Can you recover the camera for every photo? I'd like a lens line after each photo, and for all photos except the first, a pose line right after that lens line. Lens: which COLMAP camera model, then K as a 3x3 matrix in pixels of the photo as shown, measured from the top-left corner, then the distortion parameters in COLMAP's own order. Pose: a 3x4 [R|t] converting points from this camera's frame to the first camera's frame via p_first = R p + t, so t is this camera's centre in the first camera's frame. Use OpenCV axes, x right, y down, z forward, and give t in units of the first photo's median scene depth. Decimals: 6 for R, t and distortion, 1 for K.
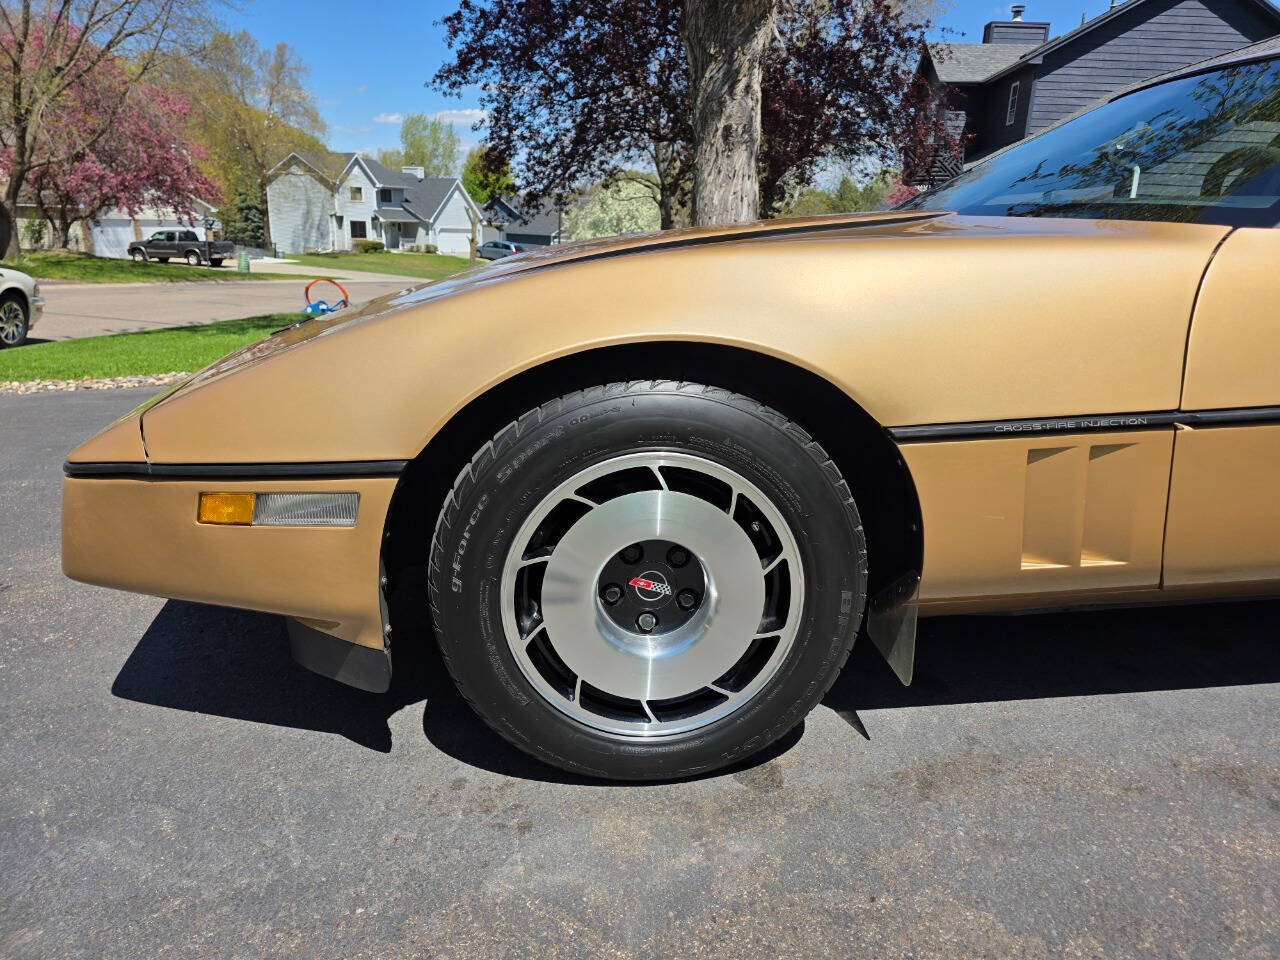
lens RADIAL K [[869.5, 0, 646.1], [0, 869.5, 475.4], [0, 0, 1]] dist [0.050672, -0.050586]
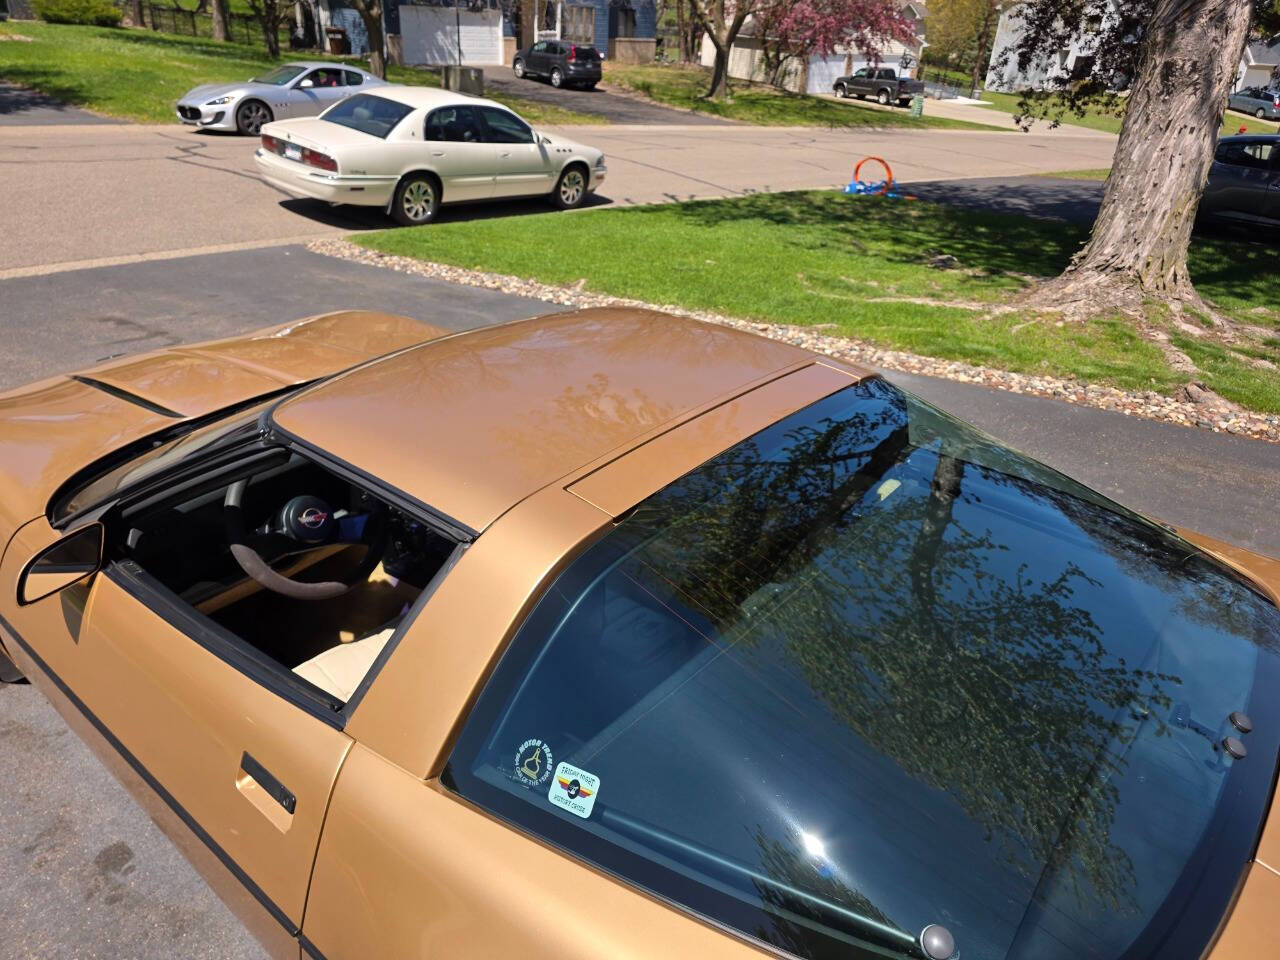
lens RADIAL K [[869.2, 0, 624.7], [0, 869.2, 466.8], [0, 0, 1]] dist [0.049327, -0.054598]
pose [[0.699633, 0.332381, -0.632484, 0.122028], [-0.219588, 0.942393, 0.252343, -0.051006], [0.679923, -0.037662, 0.732316, 0.030884]]
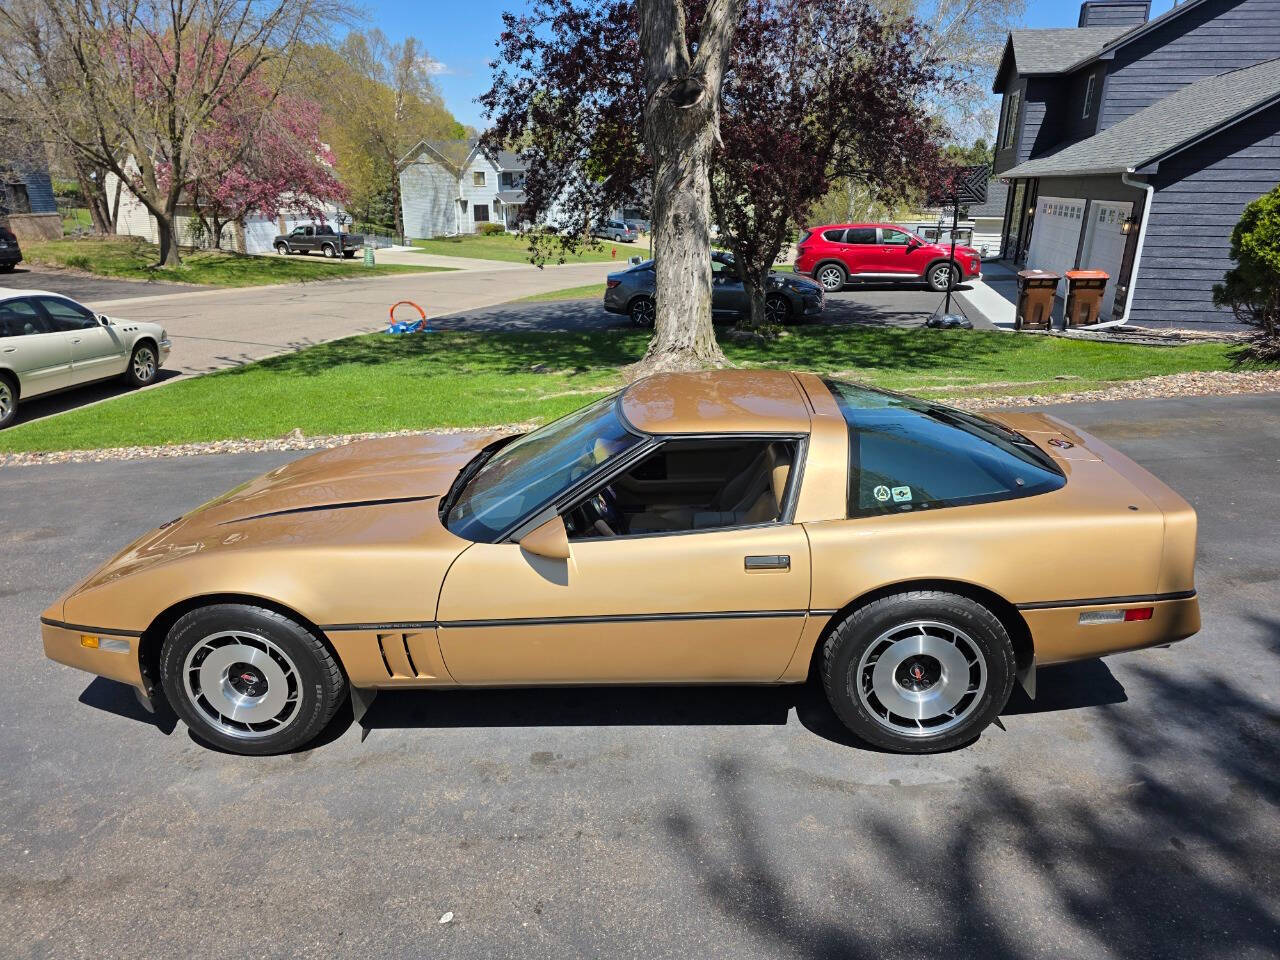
lens RADIAL K [[871.6, 0, 640.0], [0, 871.6, 480.0], [0, 0, 1]] dist [0.086893, -0.102556]
pose [[0.987728, 0.022786, -0.154510, 0.079300], [-0.015878, 0.998825, 0.045795, -0.030455], [0.155372, -0.042779, 0.986929, -0.069240]]
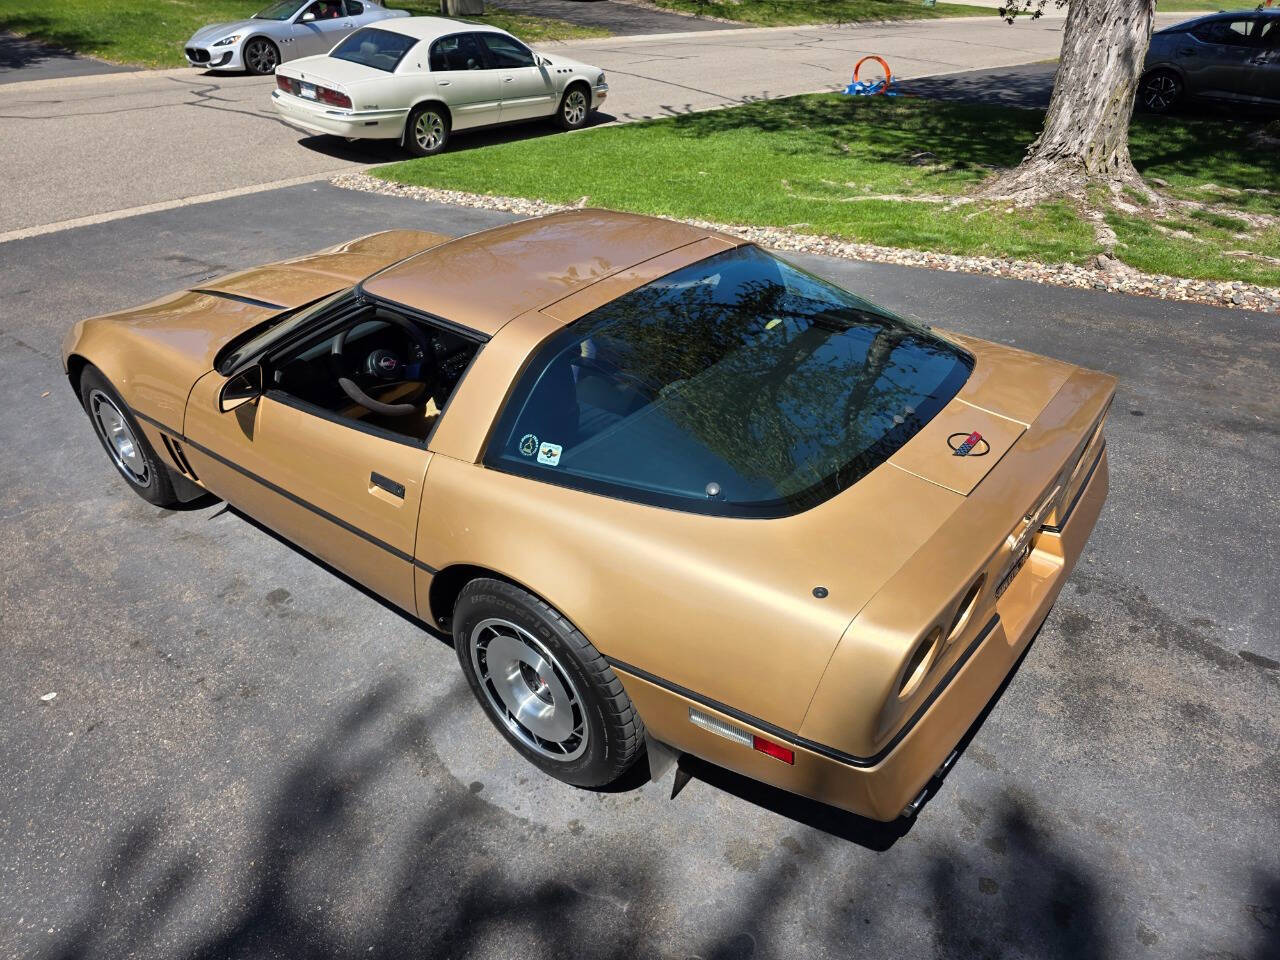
lens RADIAL K [[869.0, 0, 645.5], [0, 869.0, 487.4], [0, 0, 1]] dist [0.047441, -0.049116]
pose [[0.710588, 0.358310, -0.605540, 0.158798], [-0.161076, 0.920606, 0.355723, -0.053133], [0.684923, -0.155234, 0.711886, 0.004864]]
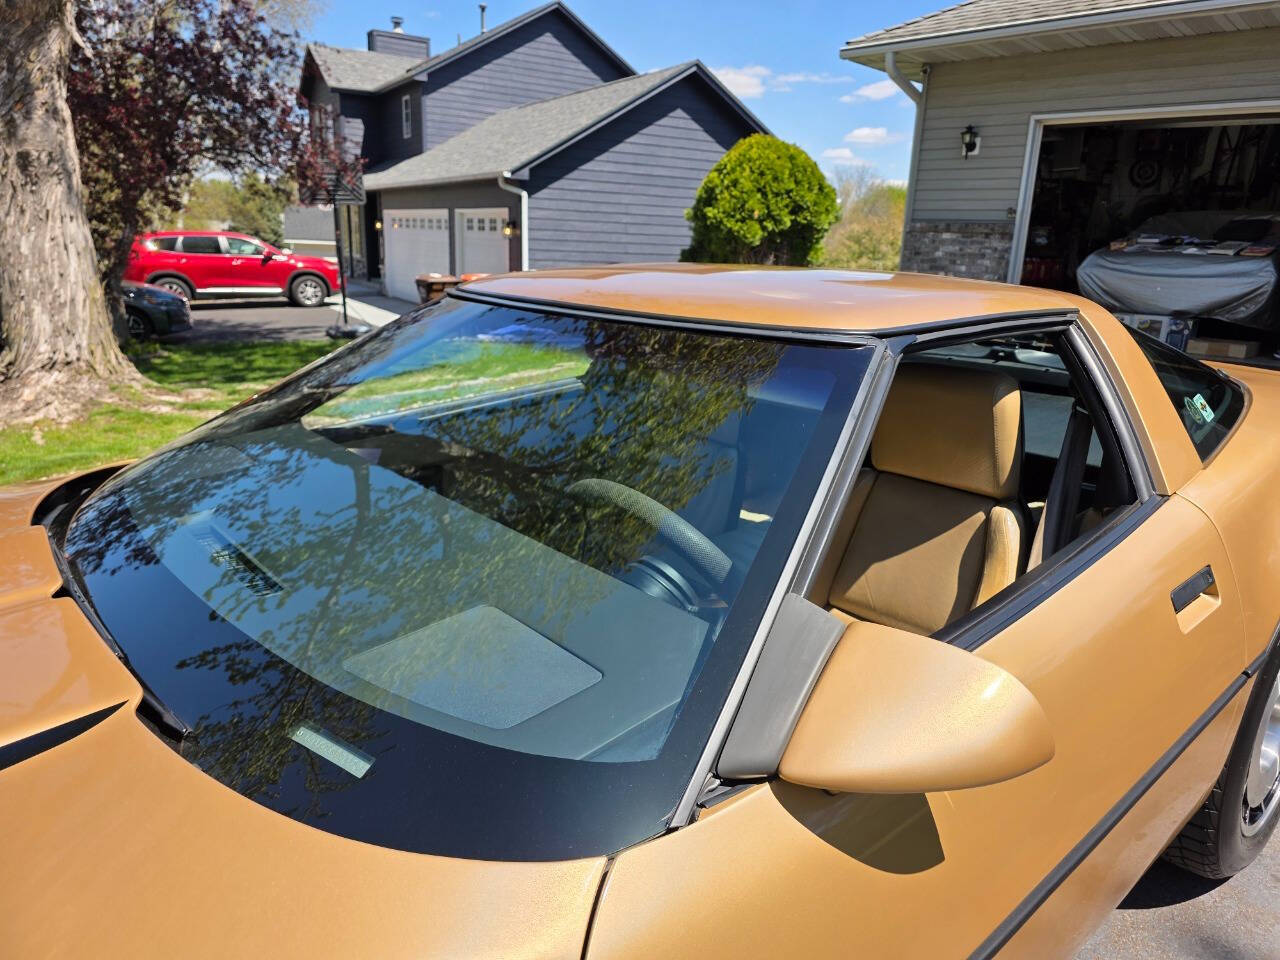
lens RADIAL K [[869.5, 0, 646.1], [0, 869.5, 475.4], [0, 0, 1]] dist [0.050672, -0.050586]
pose [[0.820120, -0.151927, 0.551654, 0.024376], [0.147838, 0.987632, 0.052212, -0.028546], [-0.552764, 0.038736, 0.832437, 0.028495]]
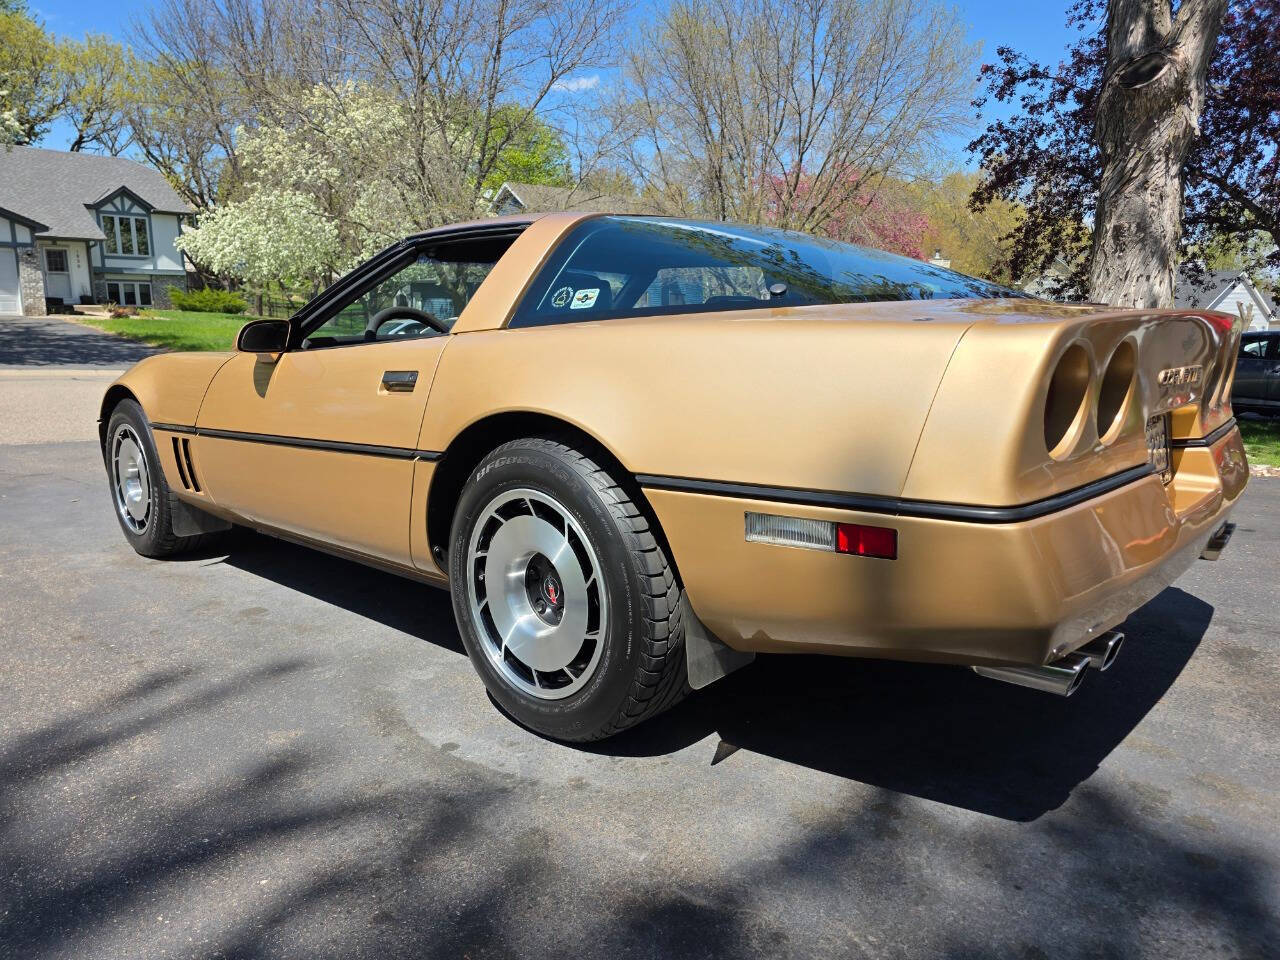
lens RADIAL K [[864.4, 0, 622.3], [0, 864.4, 485.3], [0, 0, 1]] dist [0.054998, -0.059334]
pose [[0.653521, 0.131996, -0.745310, 0.158879], [-0.202224, 0.979332, -0.003878, -0.007368], [0.729394, 0.153254, 0.666707, 0.015247]]
